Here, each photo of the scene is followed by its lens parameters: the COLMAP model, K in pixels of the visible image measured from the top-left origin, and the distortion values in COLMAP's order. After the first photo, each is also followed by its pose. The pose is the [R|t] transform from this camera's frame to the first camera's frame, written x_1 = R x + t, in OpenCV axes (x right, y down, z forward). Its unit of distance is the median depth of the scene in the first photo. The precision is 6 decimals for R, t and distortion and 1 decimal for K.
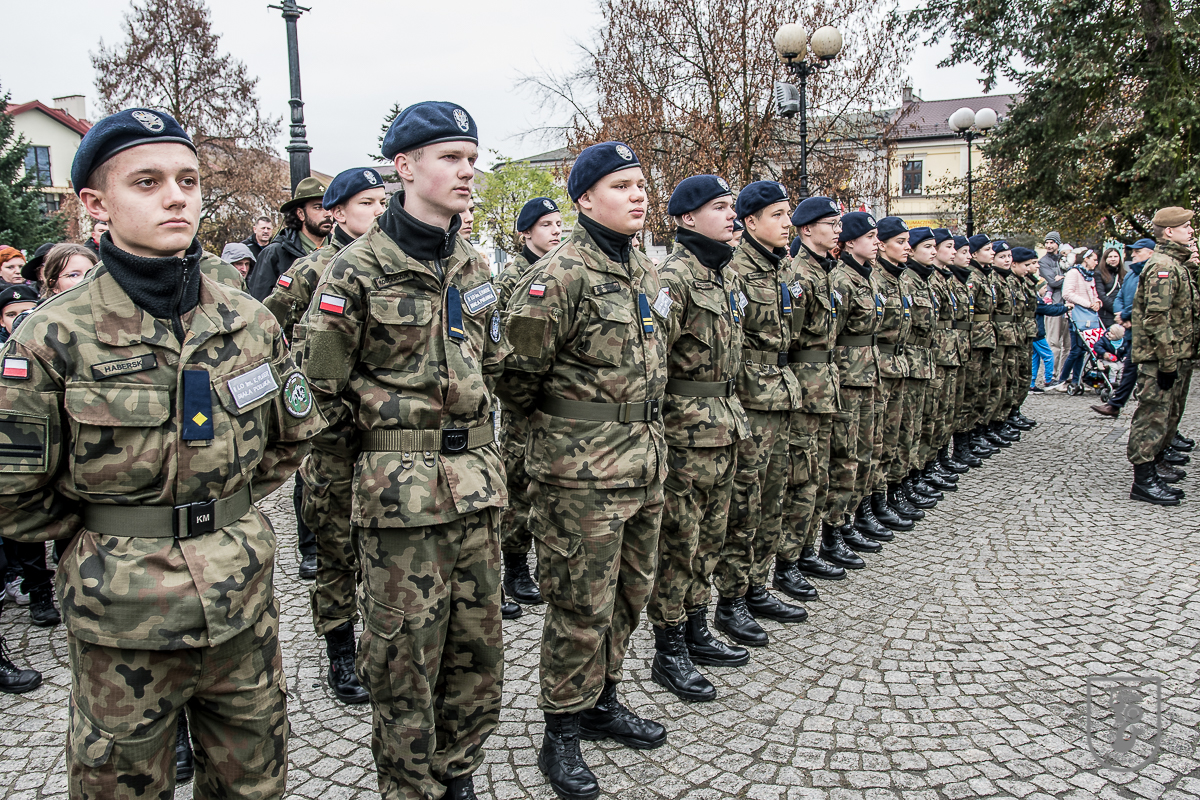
lens RADIAL K [[923.8, 0, 600.0], [0, 923.8, 400.0], [0, 0, 1]] dist [-0.001900, -0.001314]
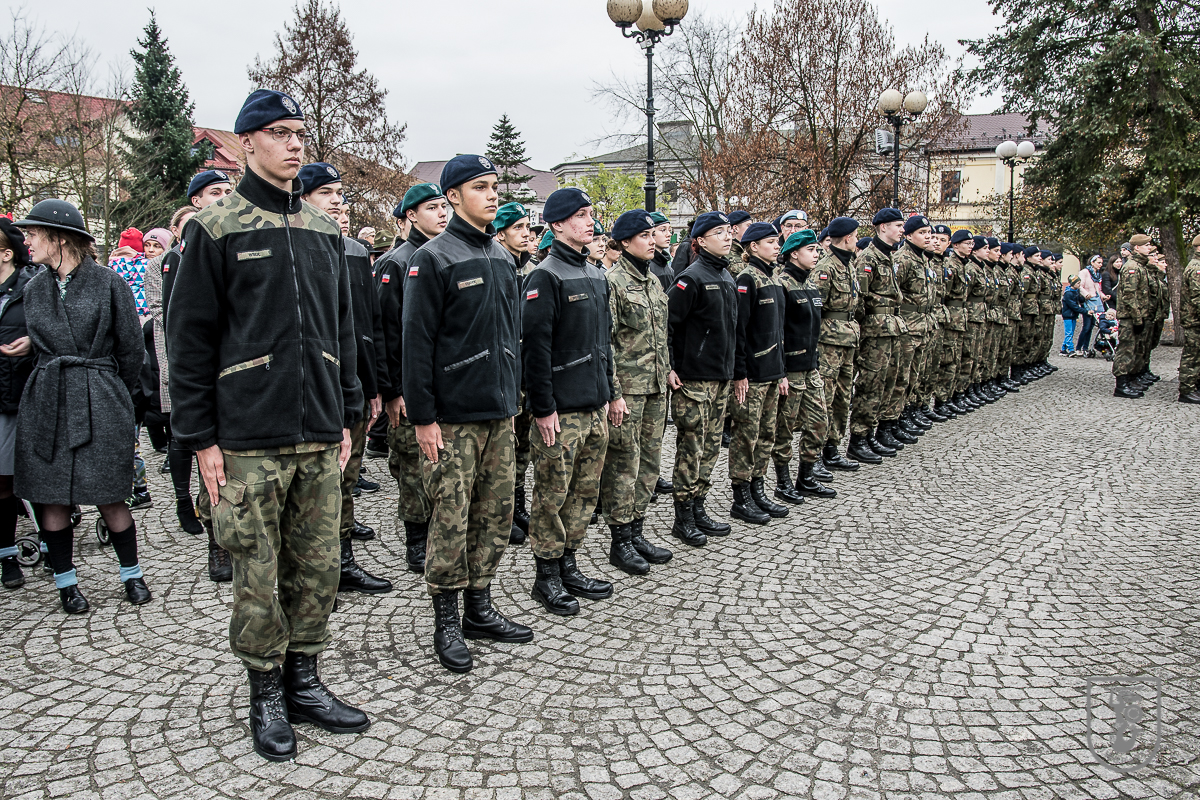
lens RADIAL K [[959.1, 0, 600.0], [0, 959.1, 400.0], [0, 0, 1]] dist [-0.003327, -0.004497]
pose [[0.999694, 0.023896, -0.006436, -0.206080], [-0.023902, 0.999714, -0.000800, 0.069781], [0.006415, 0.000953, 0.999979, -0.434382]]
